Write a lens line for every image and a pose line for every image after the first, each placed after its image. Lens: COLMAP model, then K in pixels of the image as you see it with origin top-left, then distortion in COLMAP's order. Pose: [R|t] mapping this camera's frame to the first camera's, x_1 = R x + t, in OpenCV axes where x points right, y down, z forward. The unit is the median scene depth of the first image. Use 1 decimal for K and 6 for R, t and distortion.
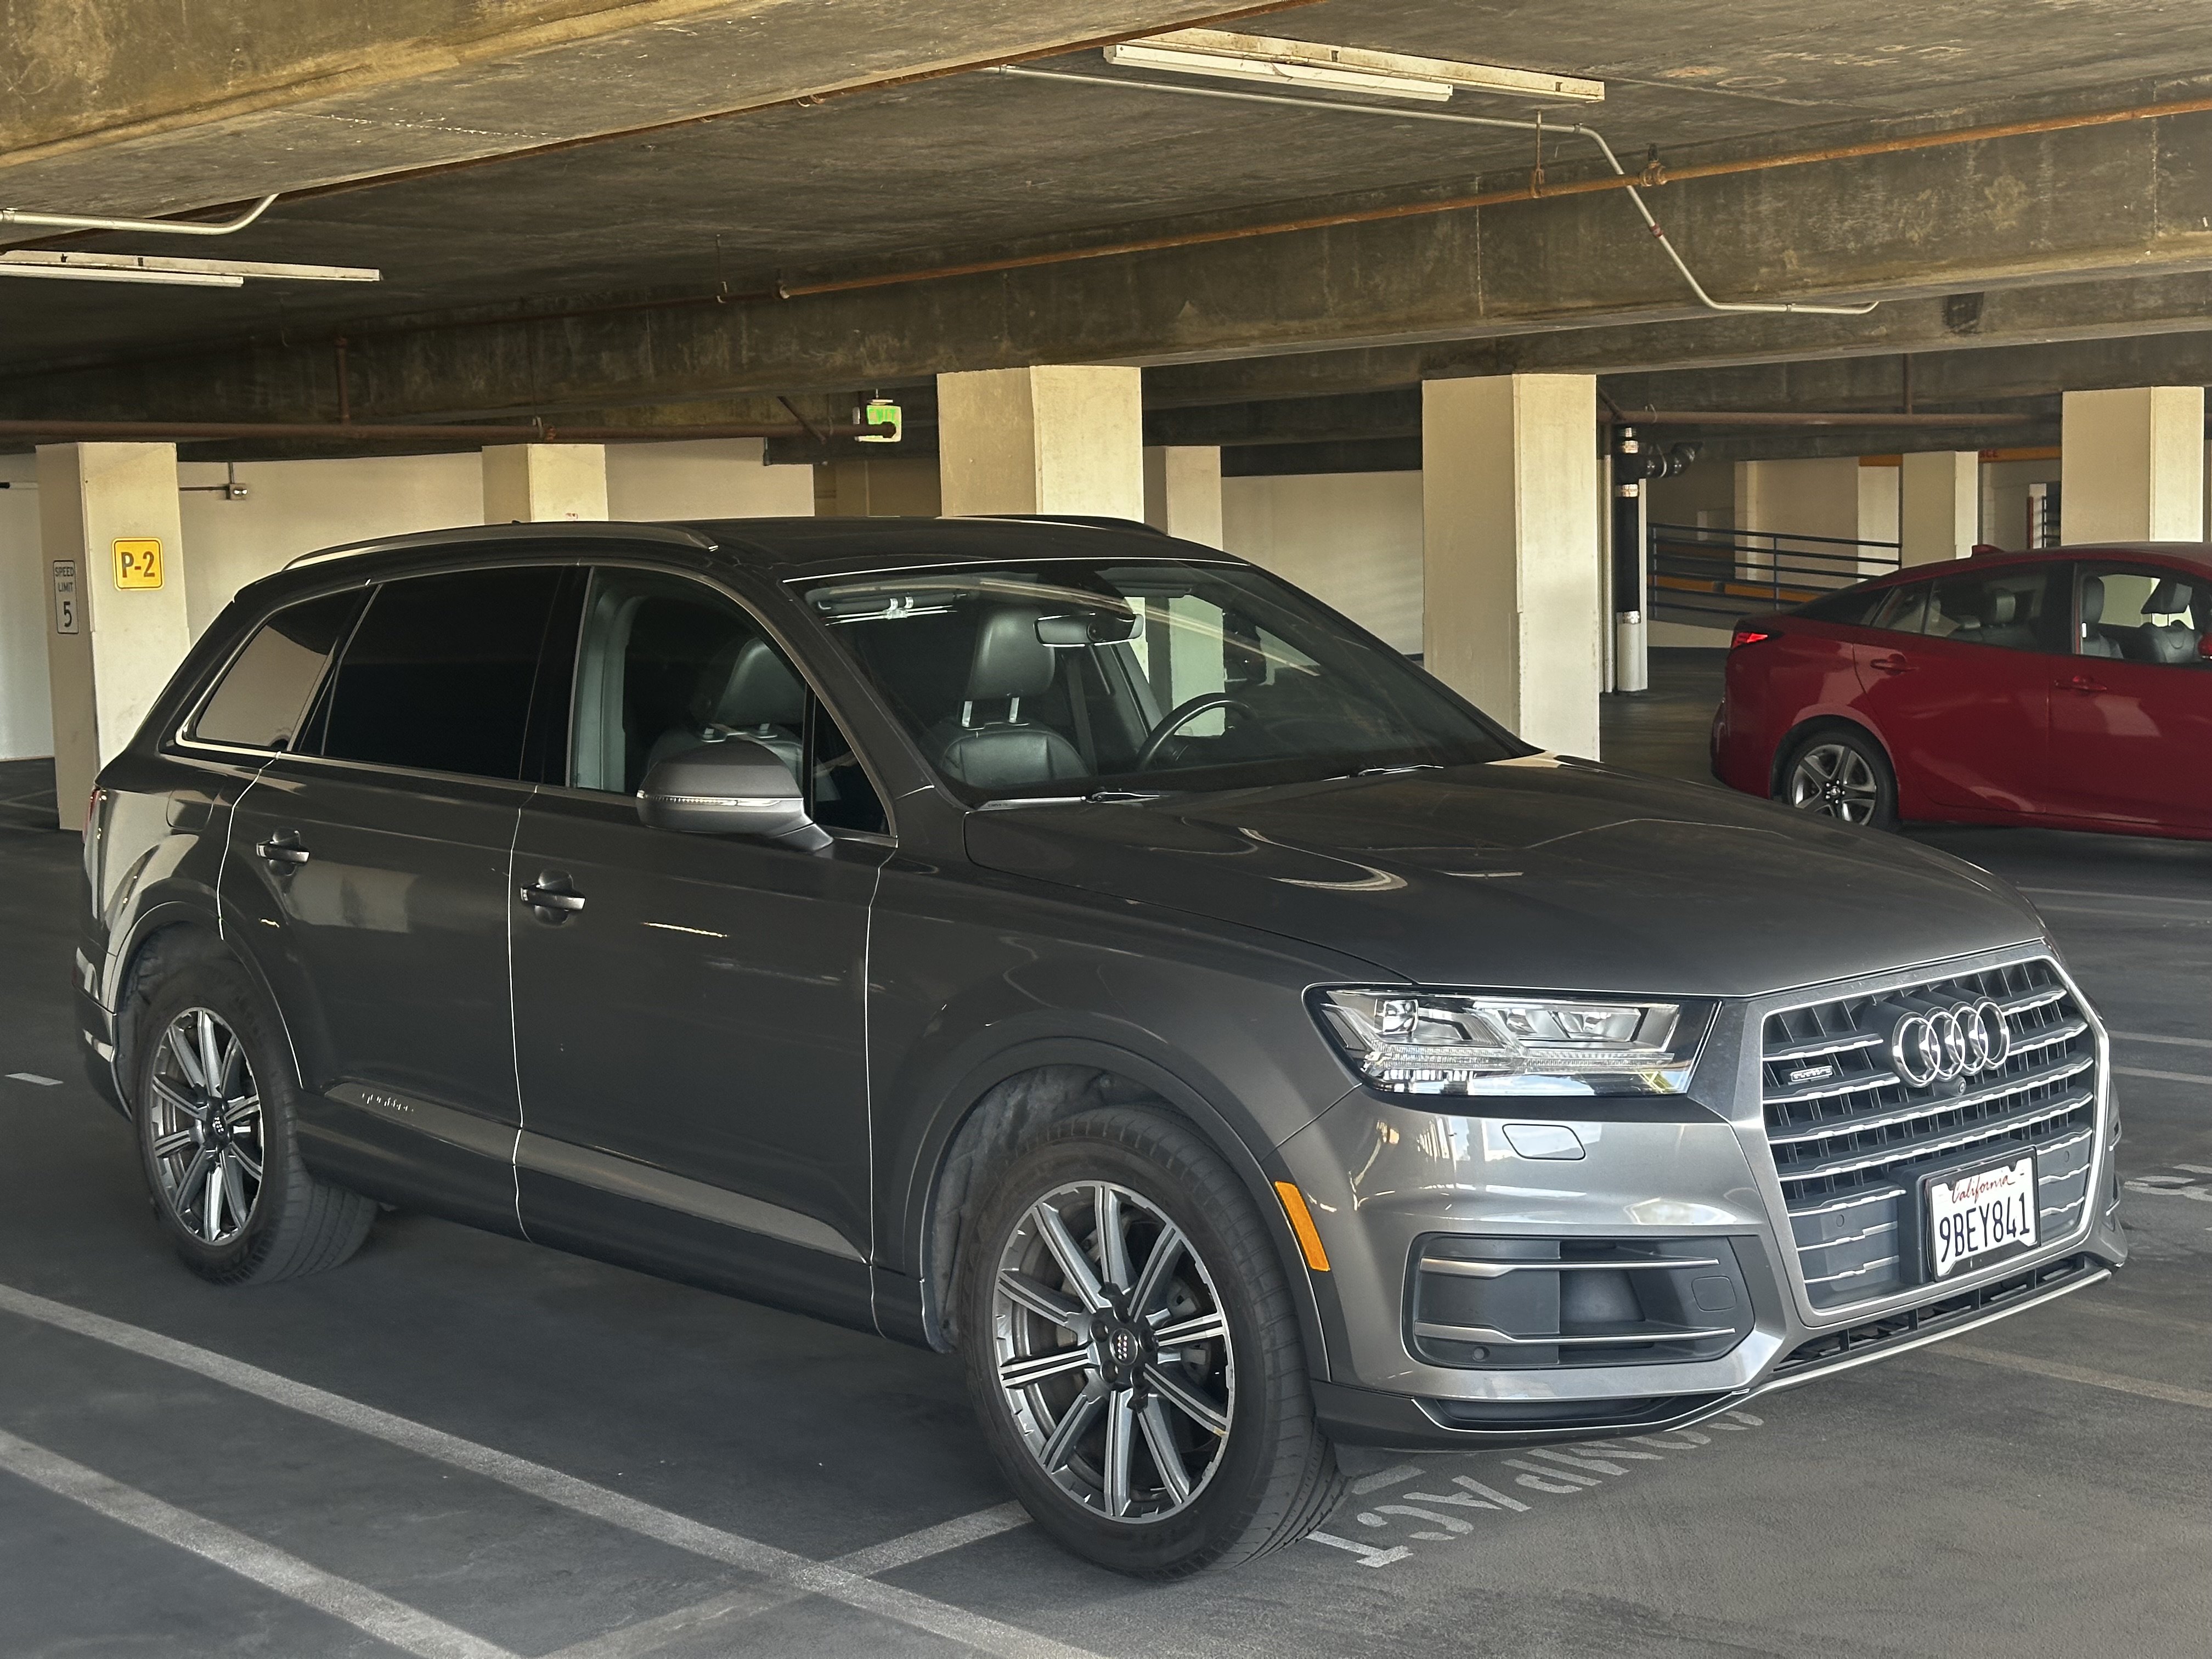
lens RADIAL K [[3080.4, 0, 1106.0], [0, 3080.4, 829.5], [0, 0, 1]] dist [0.074206, 0.021874]
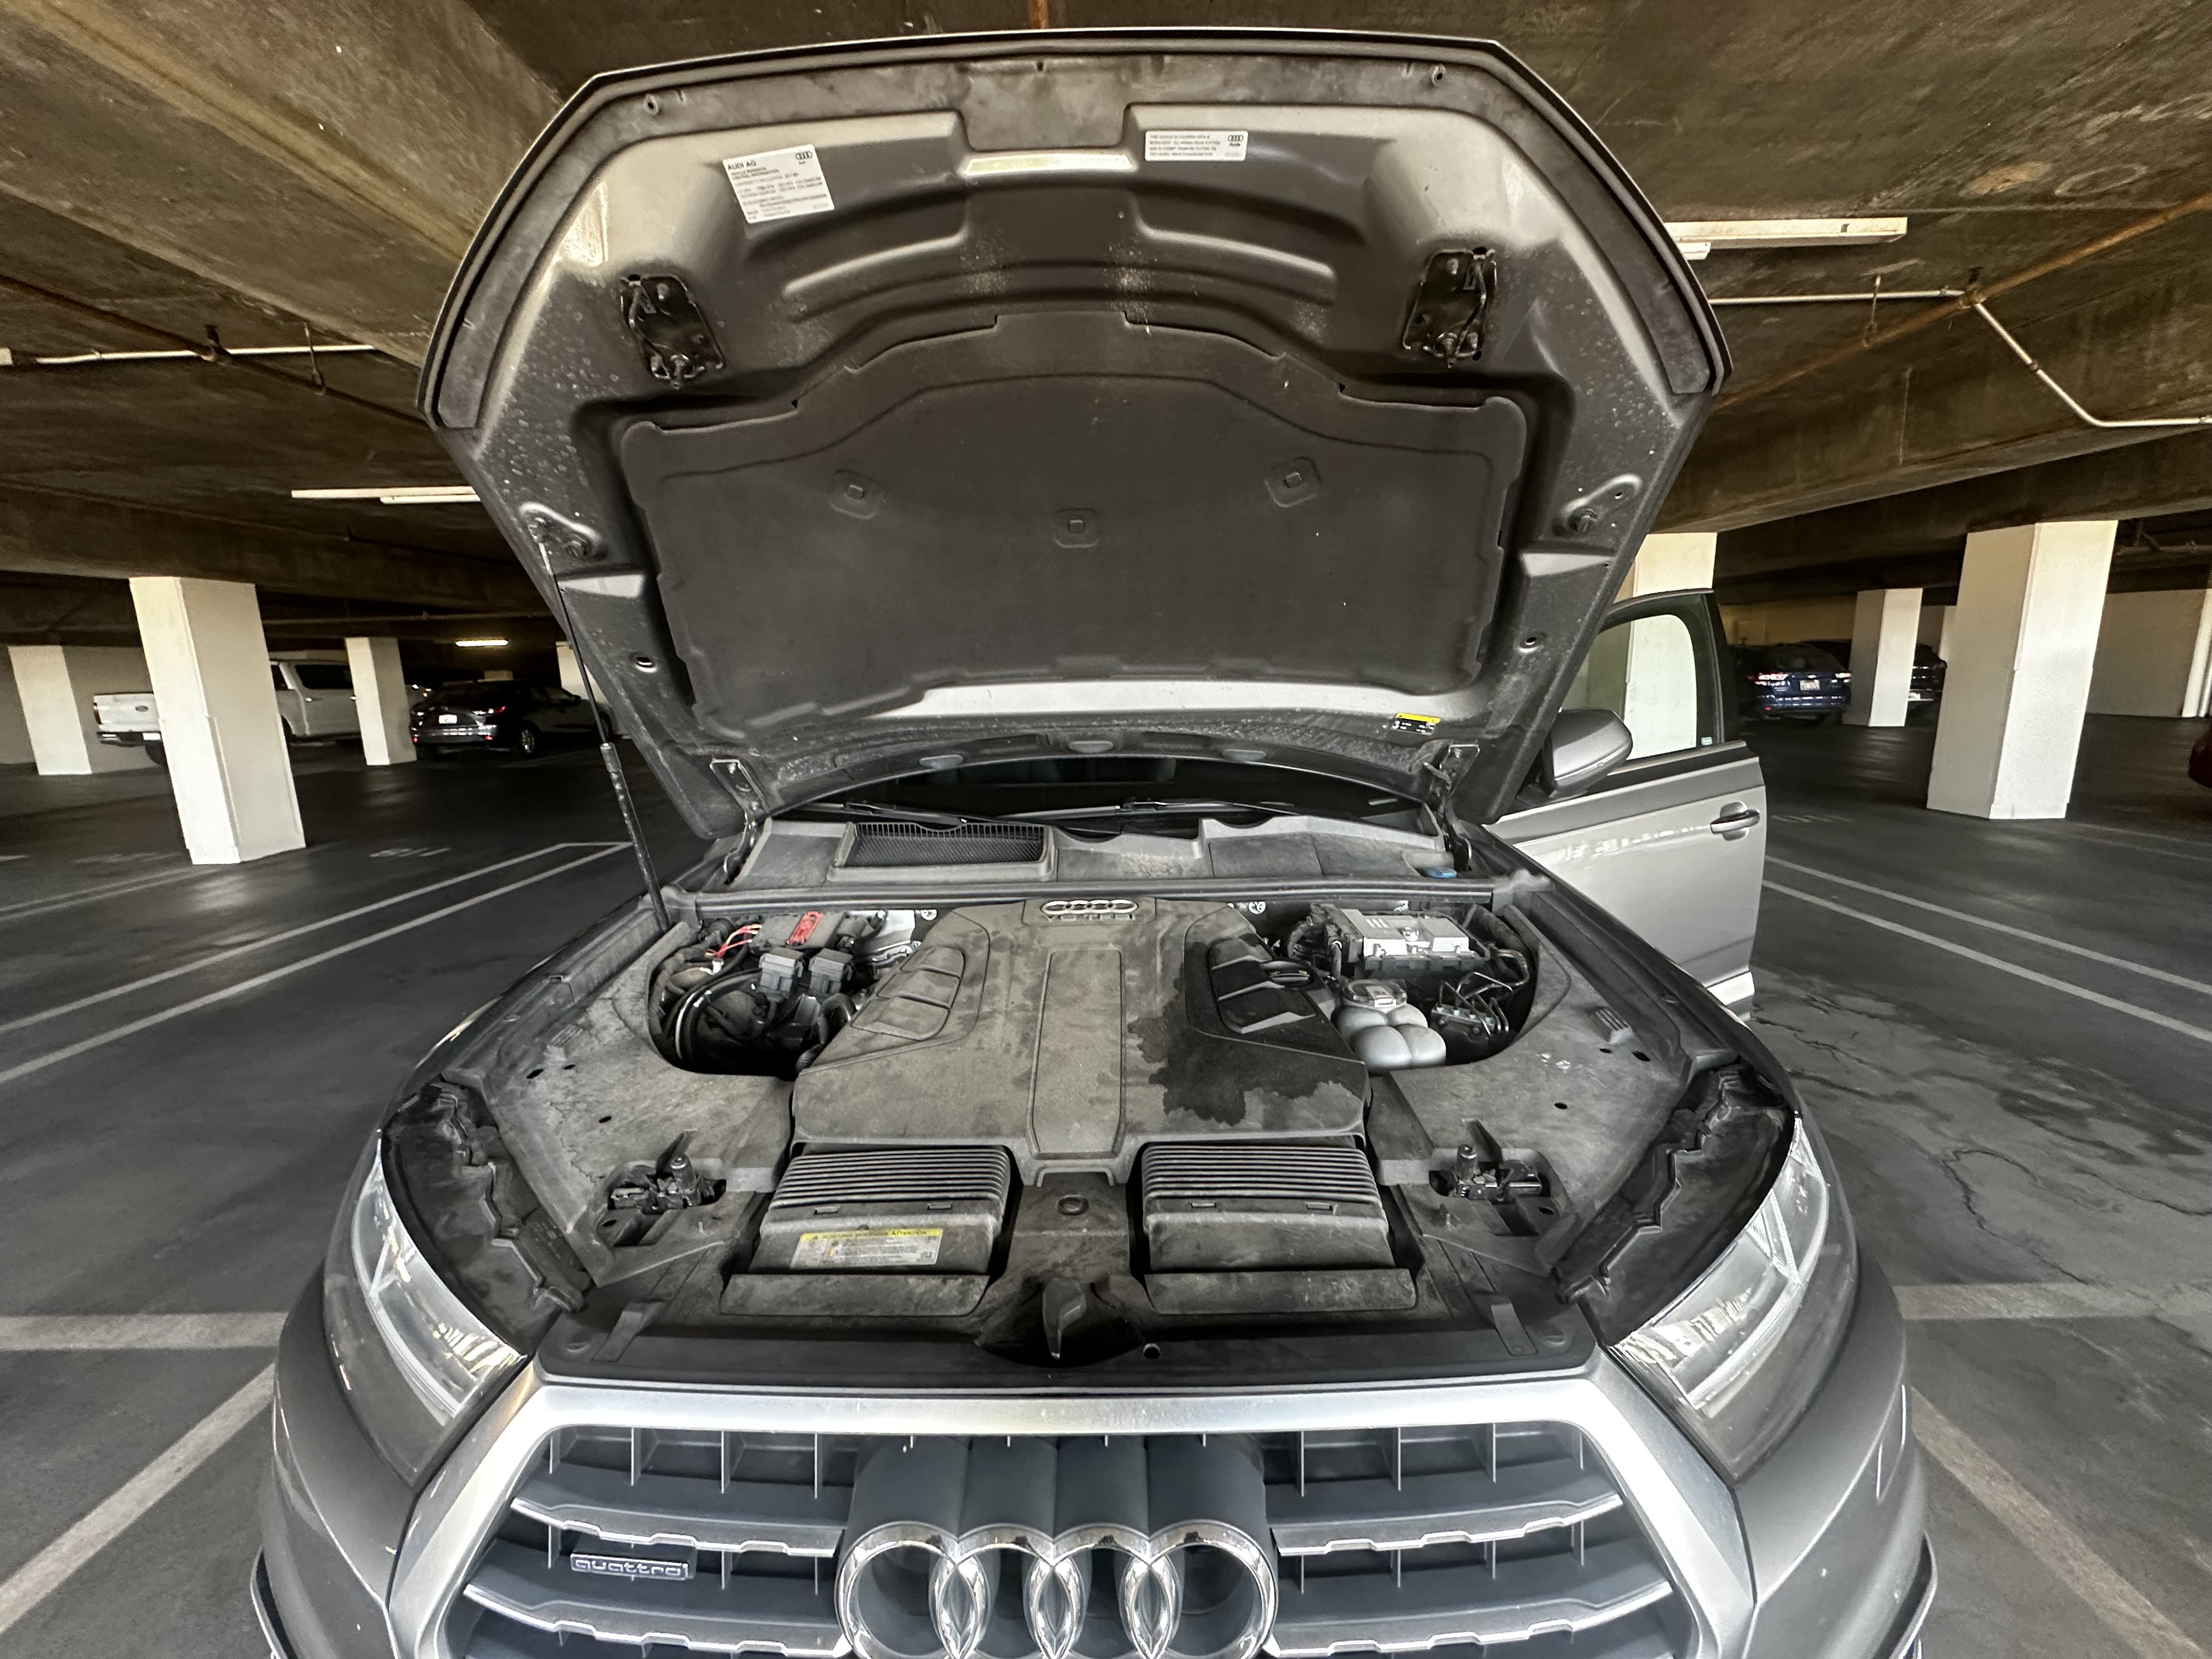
lens RADIAL K [[881.9, 0, 1104.5], [0, 881.9, 823.8], [0, 0, 1]] dist [-0.000389, 0.000190]
pose [[0.718943, 0.136196, -0.681595, 0.318887], [-0.060033, 0.989117, 0.134323, -0.057455], [0.692472, -0.055653, 0.719295, 0.831058]]
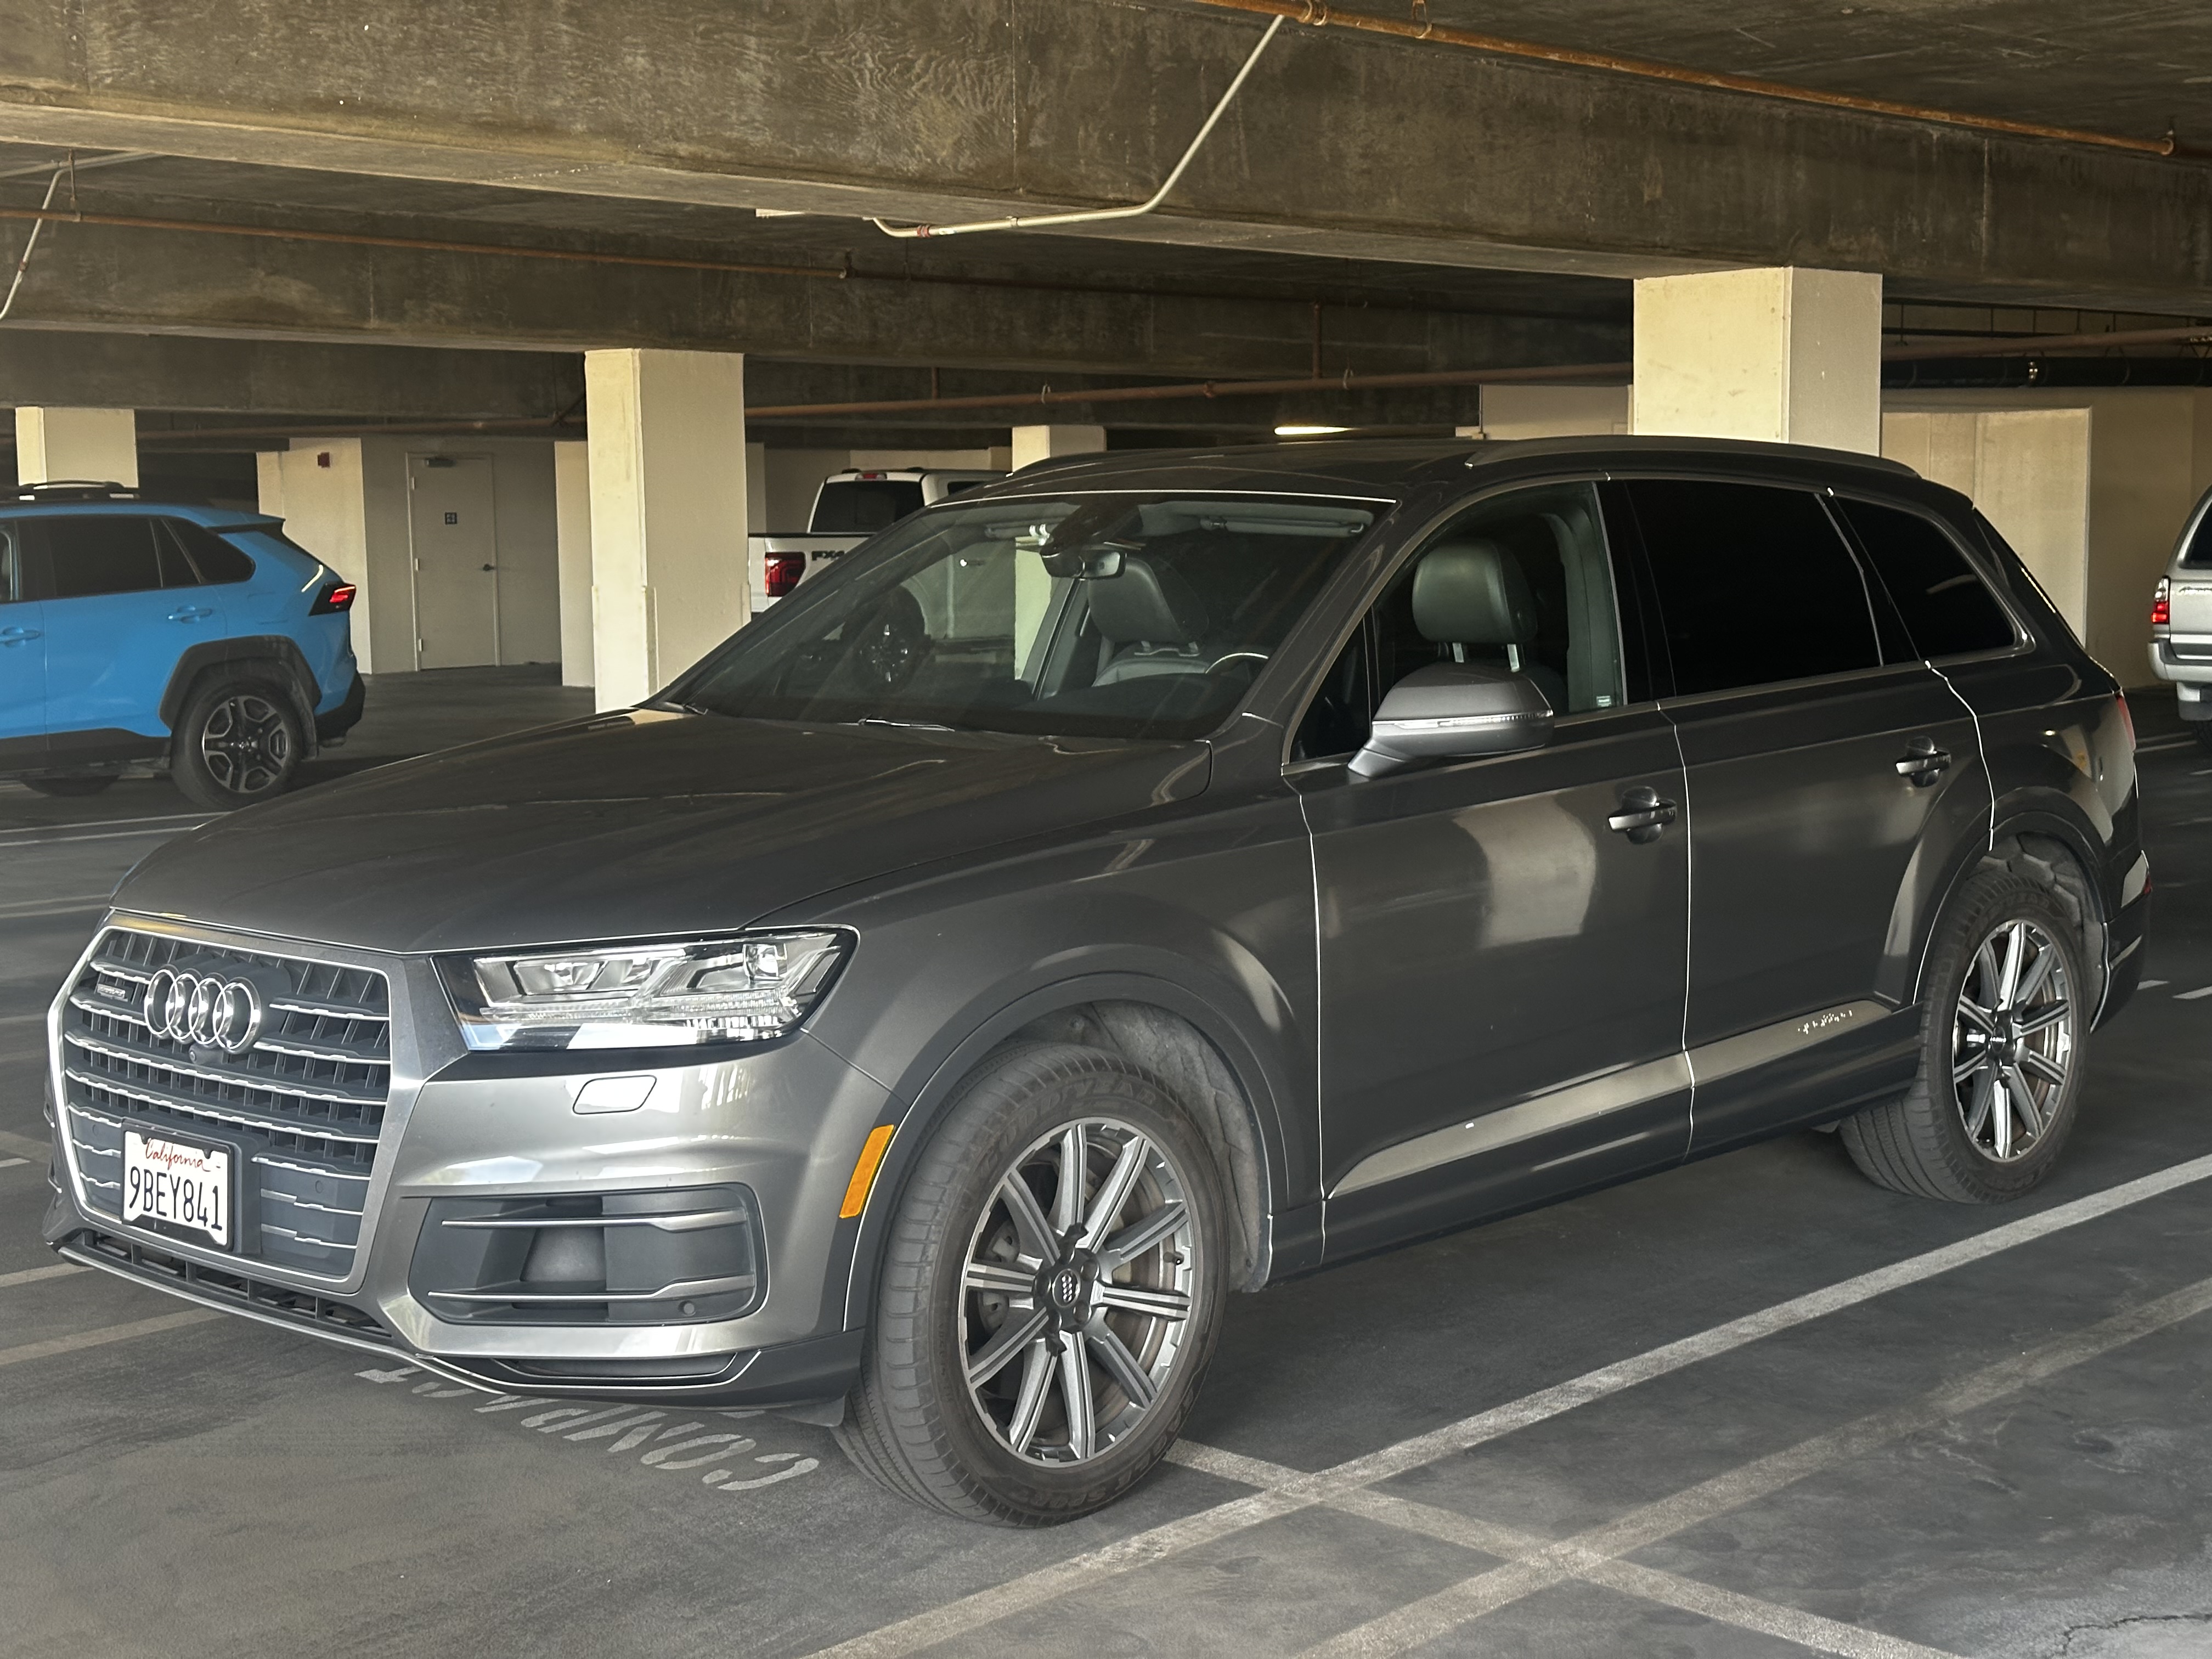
lens RADIAL K [[3080.4, 0, 1106.0], [0, 3080.4, 829.5], [0, 0, 1]] dist [0.074206, 0.021874]
pose [[0.060549, 0.130562, -0.989589, 1.138439], [-0.083692, 0.988582, 0.125308, -0.122578], [0.994650, 0.075234, 0.070785, 1.097363]]
